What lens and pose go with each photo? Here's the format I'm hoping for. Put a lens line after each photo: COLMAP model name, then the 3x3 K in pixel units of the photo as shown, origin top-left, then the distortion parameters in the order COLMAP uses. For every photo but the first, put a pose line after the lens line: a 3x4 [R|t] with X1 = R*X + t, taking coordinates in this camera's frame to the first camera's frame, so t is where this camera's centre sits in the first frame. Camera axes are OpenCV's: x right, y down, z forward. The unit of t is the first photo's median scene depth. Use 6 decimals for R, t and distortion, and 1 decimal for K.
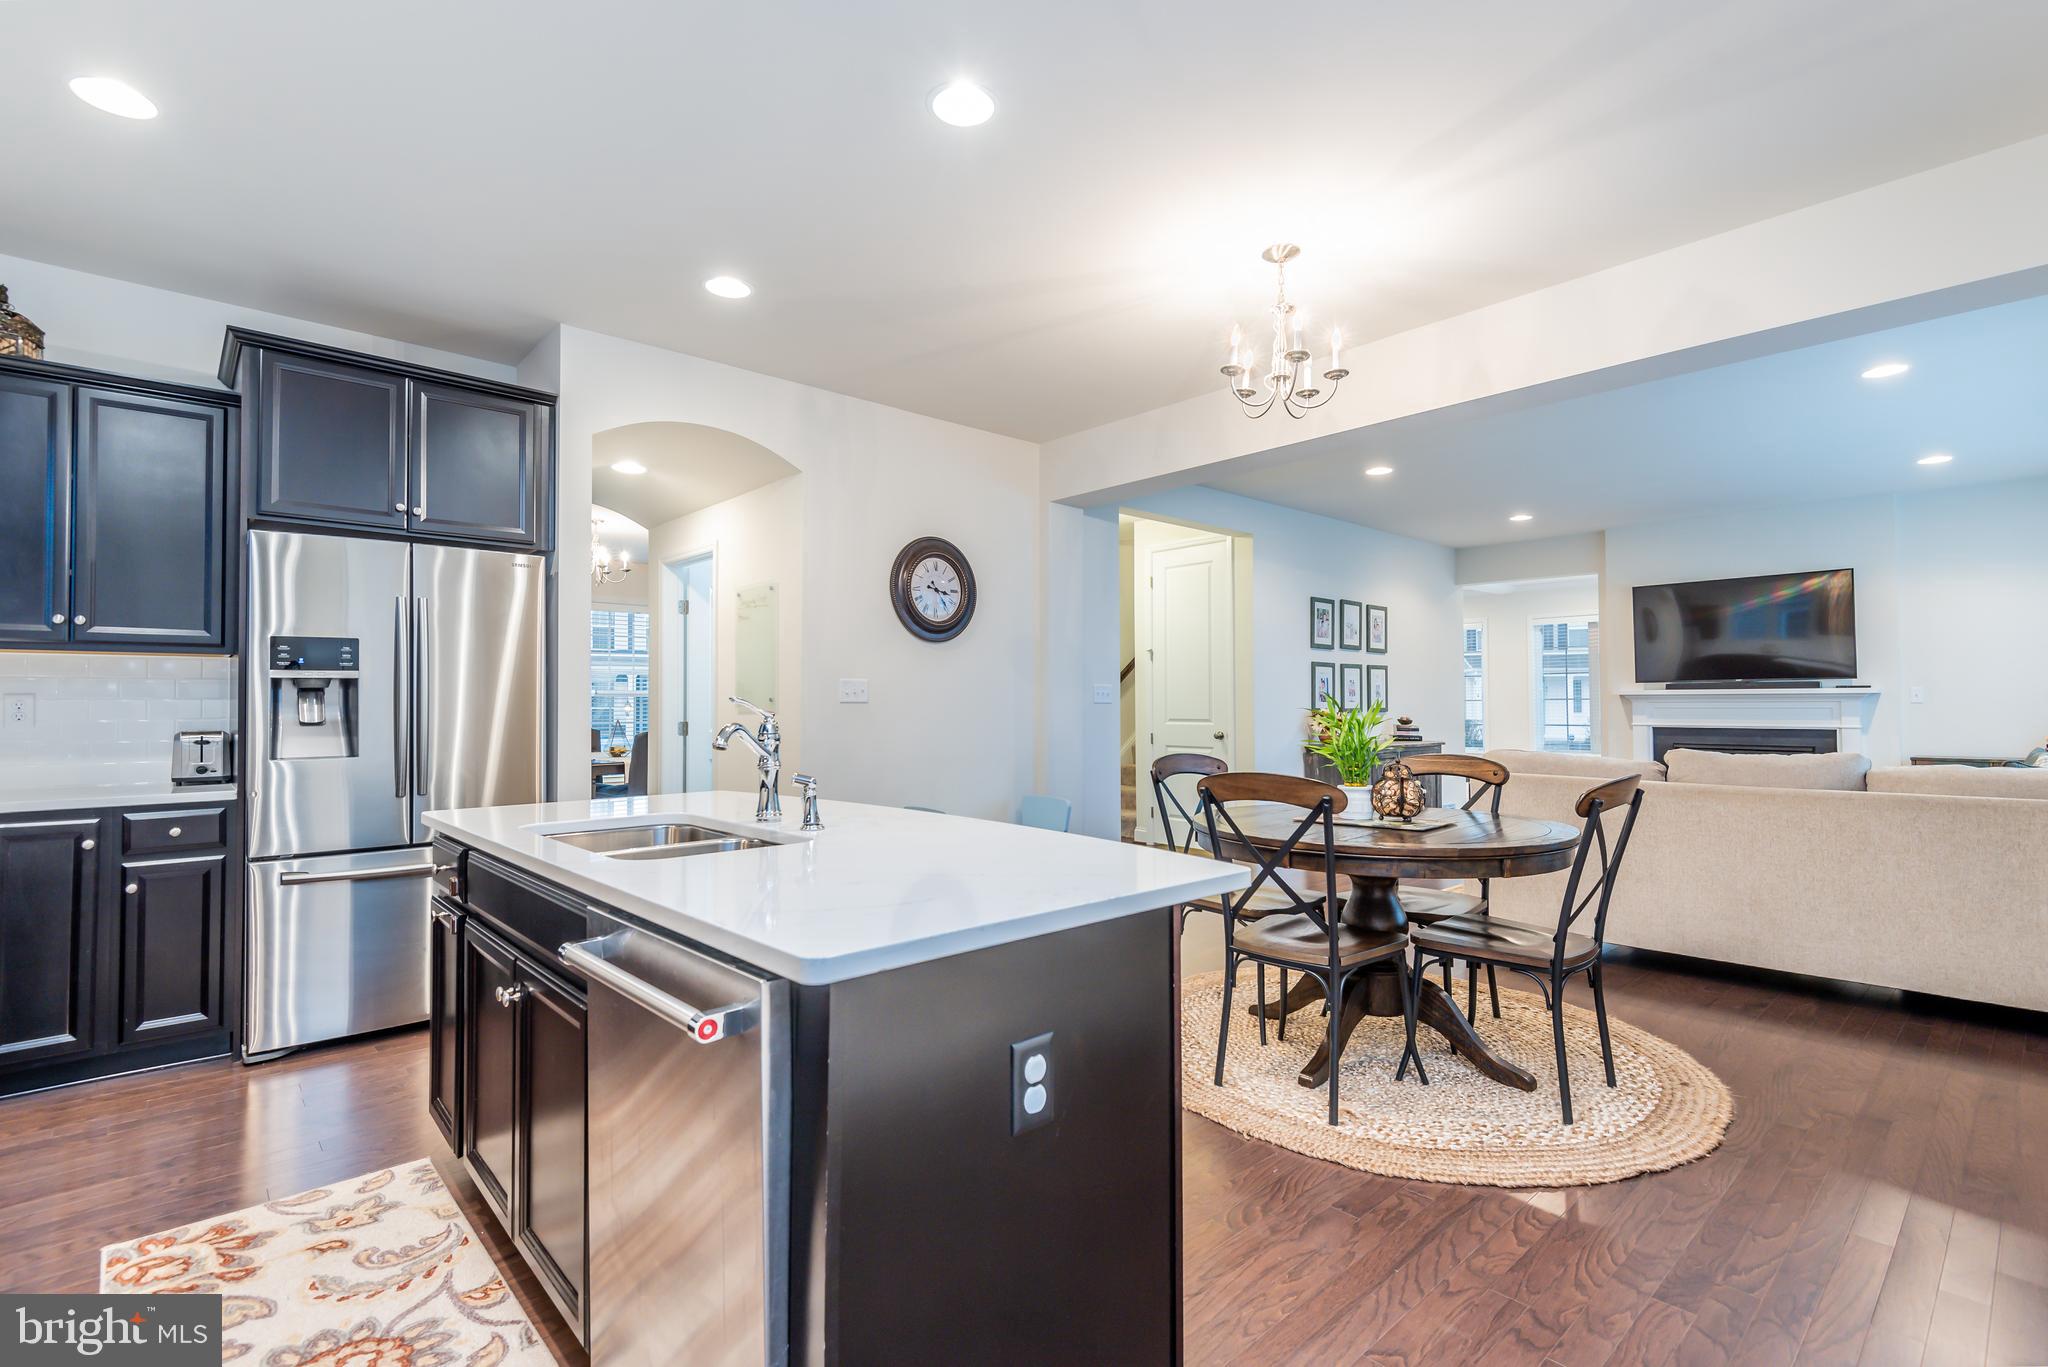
lens RADIAL K [[943.5, 0, 1038.0], [0, 943.5, 687.3], [0, 0, 1]] dist [0.014554, -0.006620]
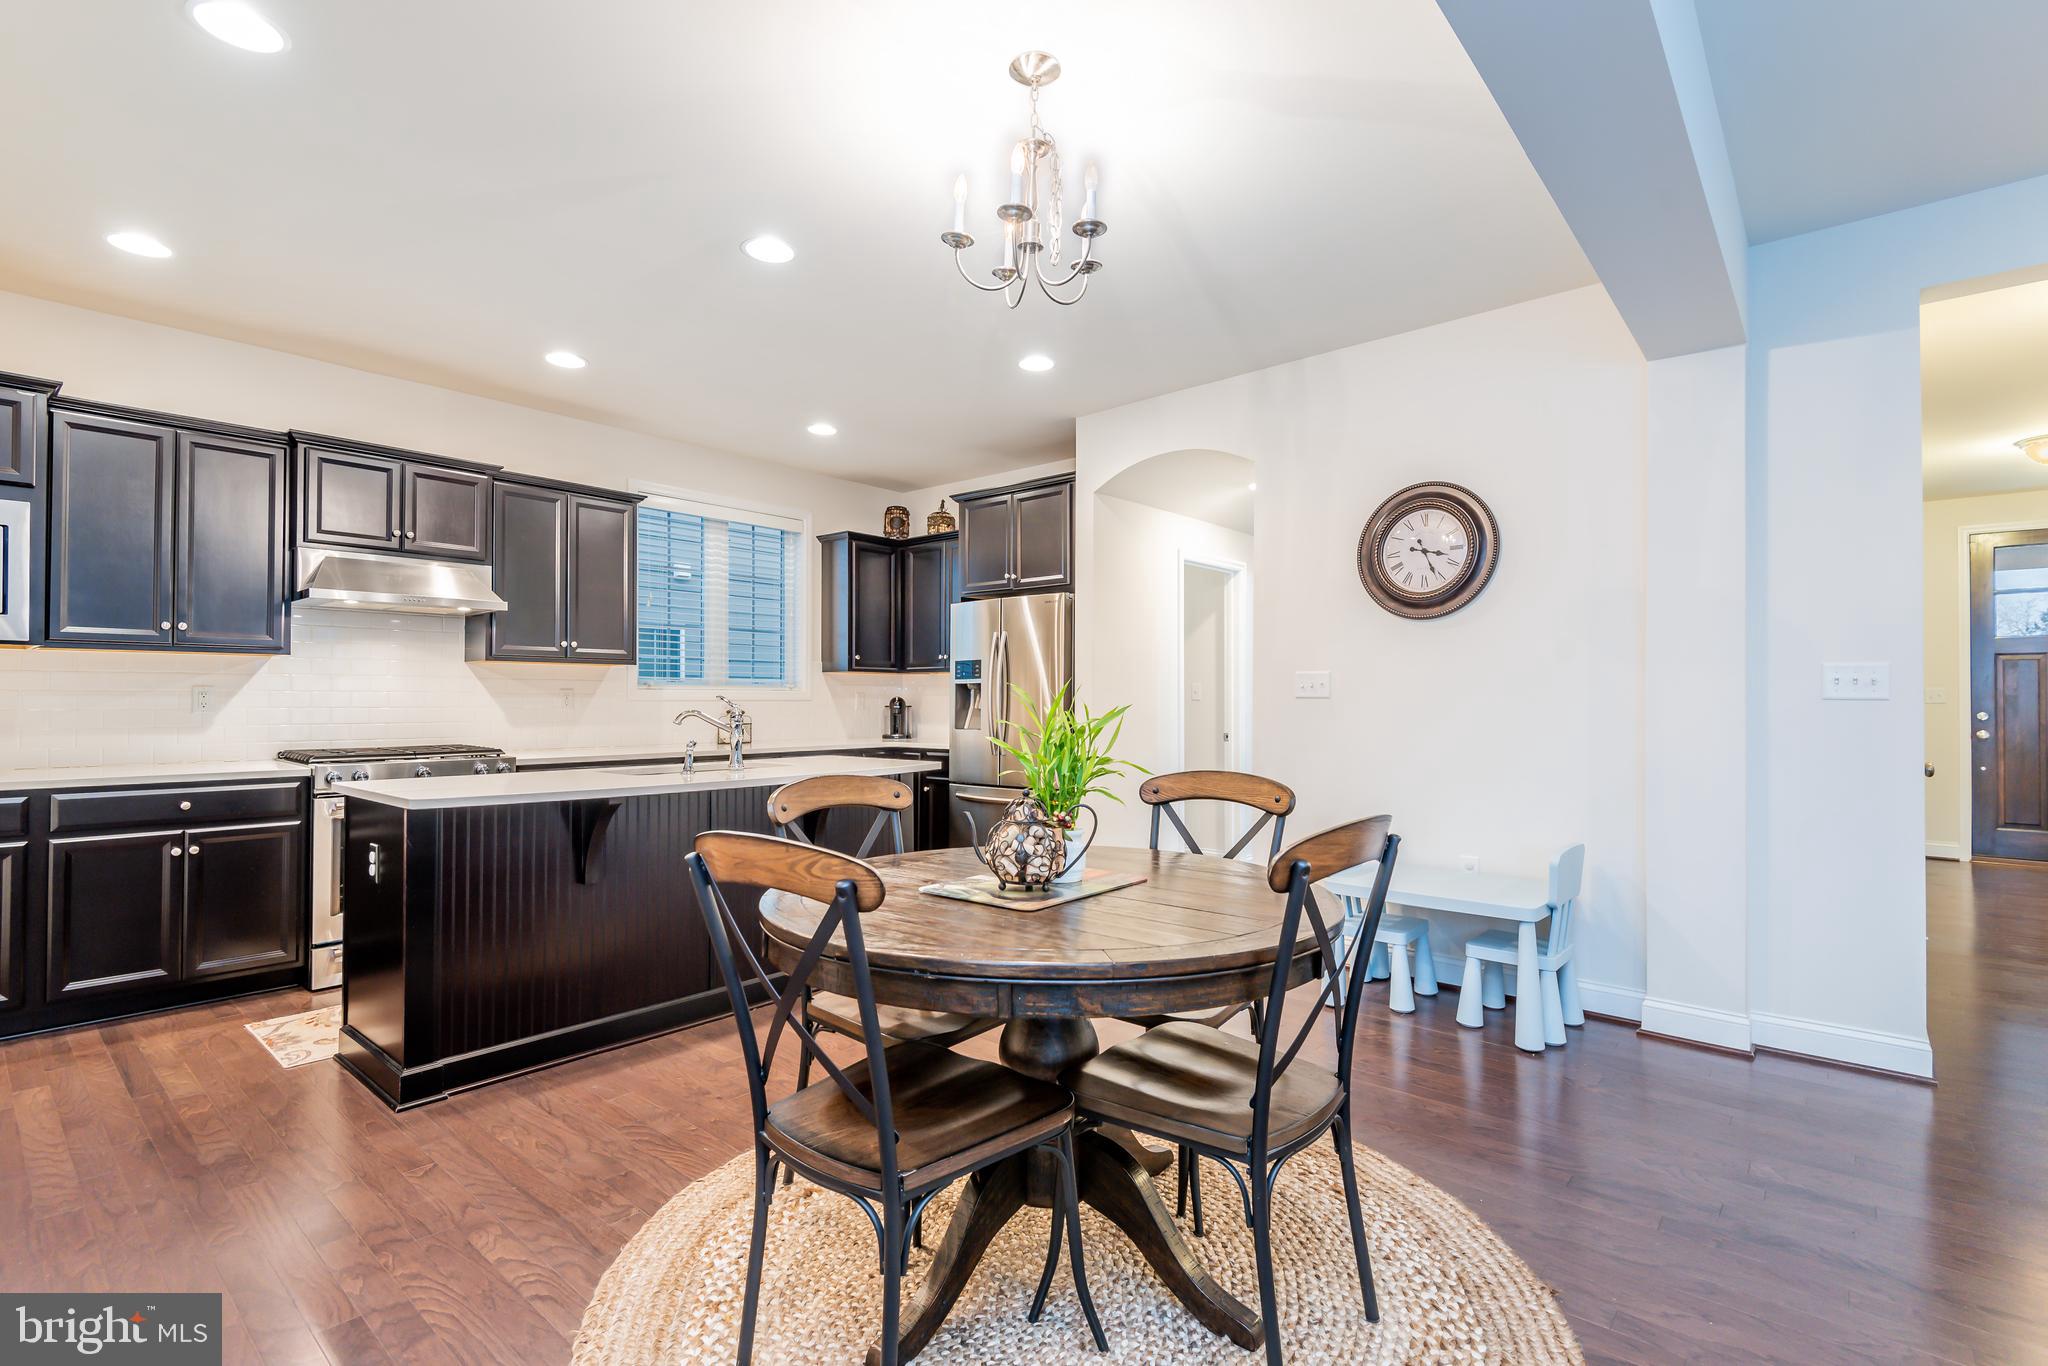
lens RADIAL K [[943.5, 0, 1027.0], [0, 943.5, 691.8], [0, 0, 1]] dist [0.014554, -0.006620]
pose [[0.103149, -0.004136, -0.994657, 0.892573], [0.017636, 0.999842, -0.002328, 0.010098], [0.994510, -0.017301, 0.103206, 0.846672]]
